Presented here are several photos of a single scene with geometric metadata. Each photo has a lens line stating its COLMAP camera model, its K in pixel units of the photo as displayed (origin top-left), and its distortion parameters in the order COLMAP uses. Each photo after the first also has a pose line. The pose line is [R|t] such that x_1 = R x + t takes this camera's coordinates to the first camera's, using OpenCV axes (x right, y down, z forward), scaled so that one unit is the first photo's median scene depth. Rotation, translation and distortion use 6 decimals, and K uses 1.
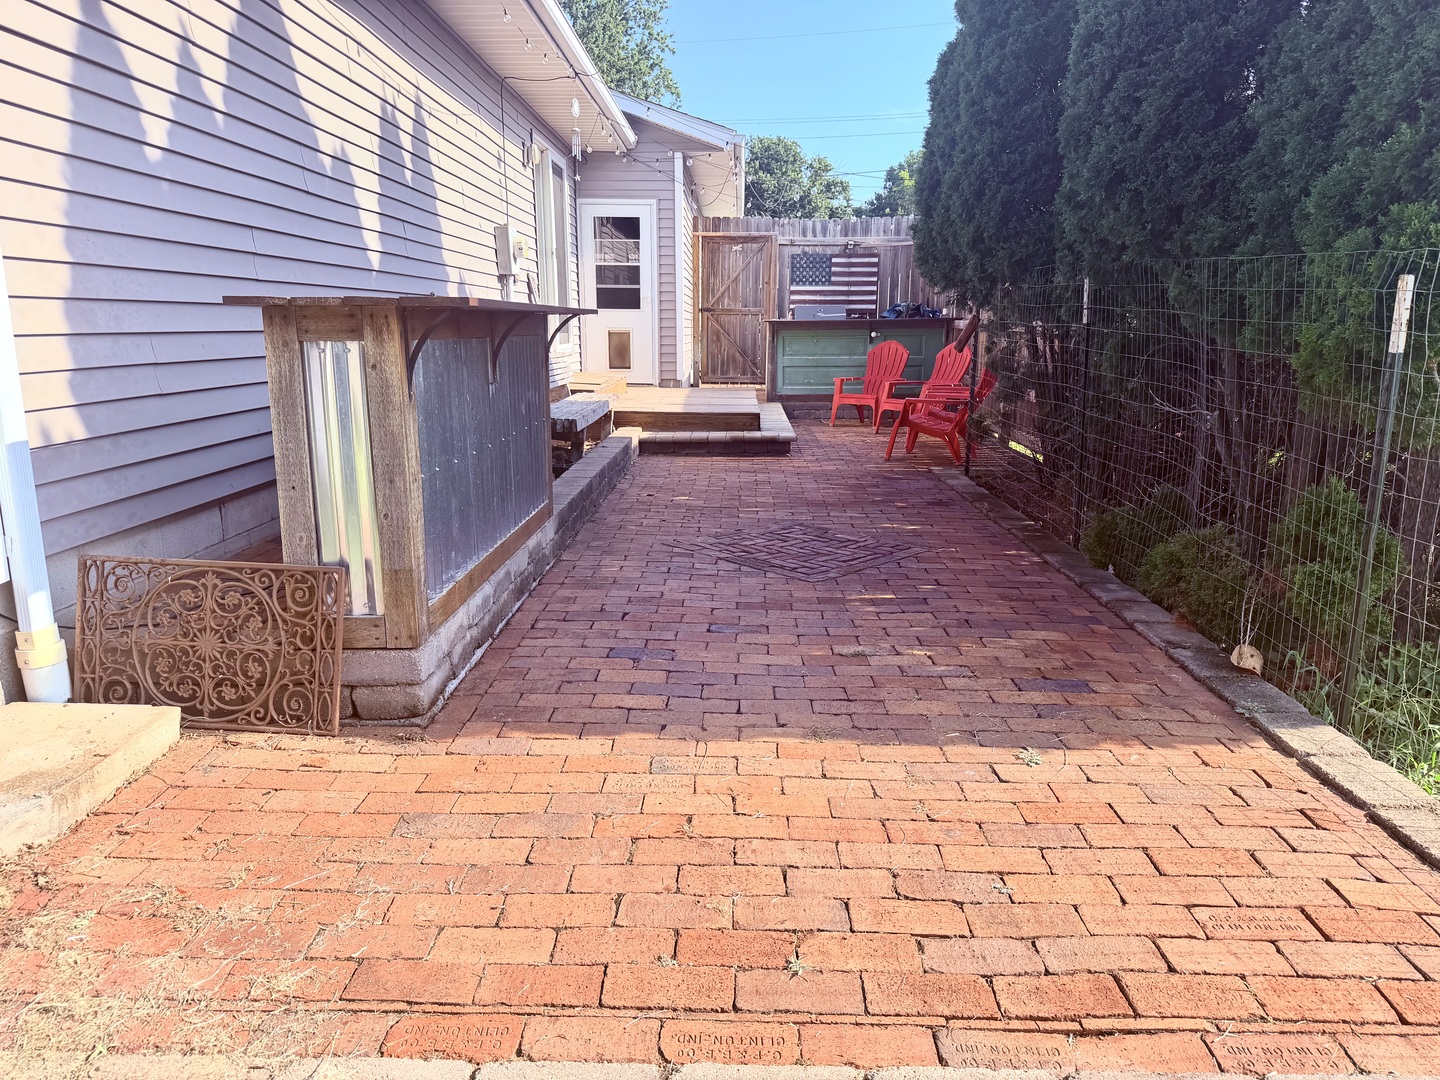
lens RADIAL K [[1001.0, 0, 720.0], [0, 1001.0, 540.0], [0, 0, 1]] dist [0.109959, -0.000584]
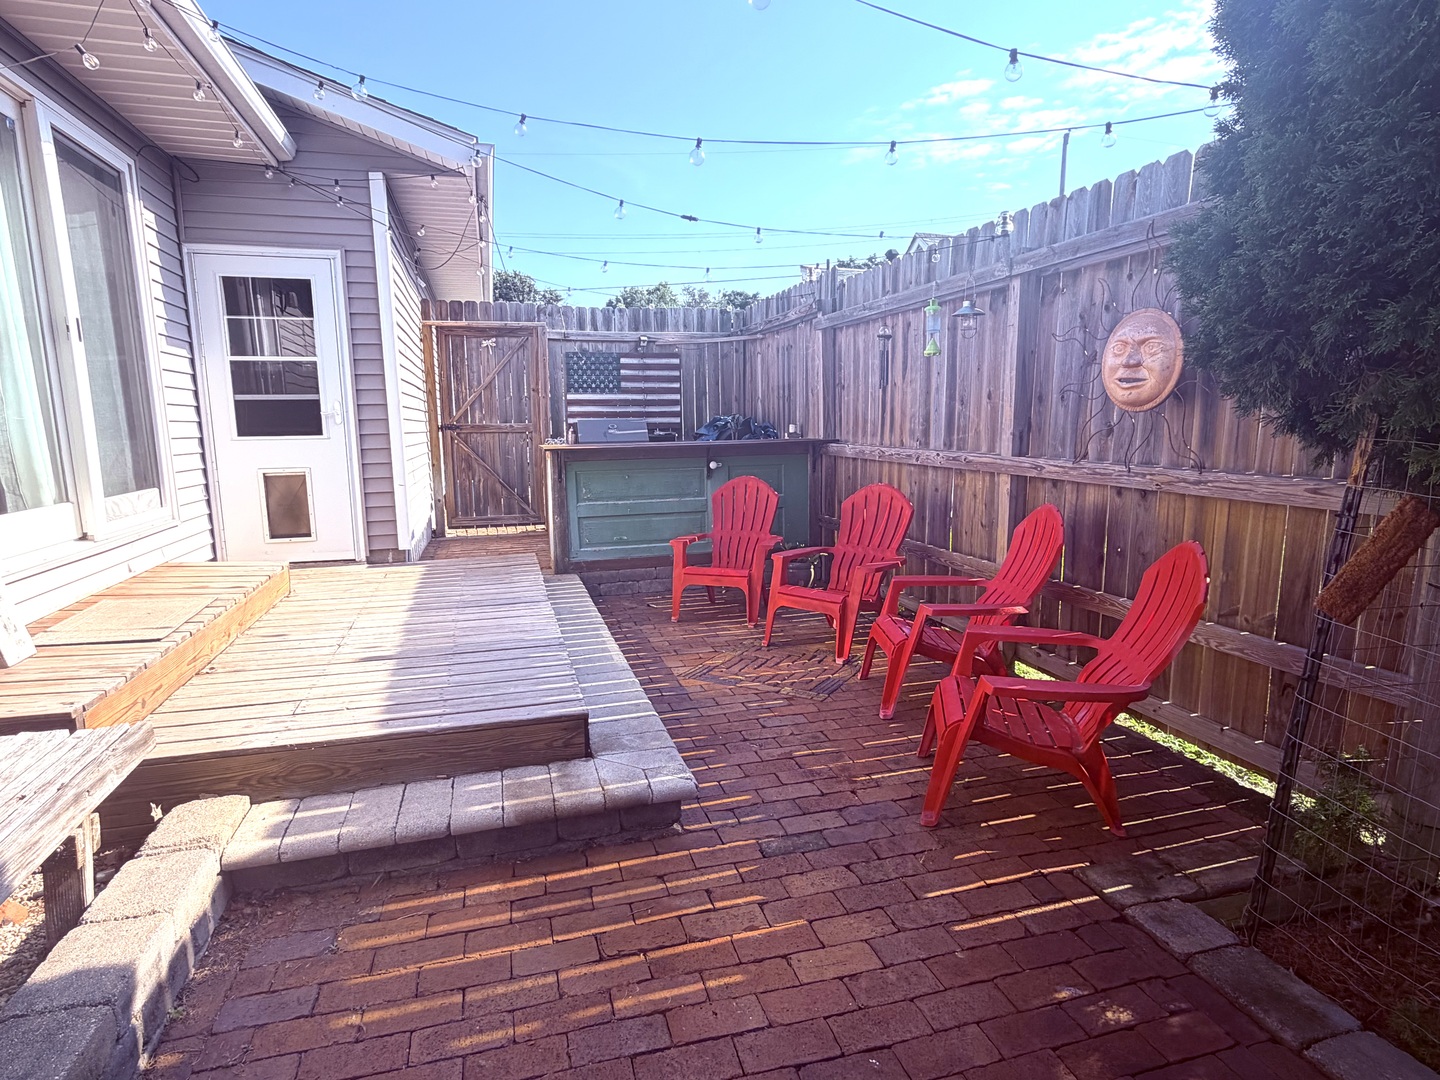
lens RADIAL K [[777.9, 0, 720.0], [0, 777.9, 540.0], [0, 0, 1]] dist [0.000620, -0.000478]
pose [[0.953776, -0.061443, 0.294171, 0.002357], [0.078953, 0.995722, -0.048010, -0.110070], [-0.289963, 0.069016, 0.954546, 0.434605]]
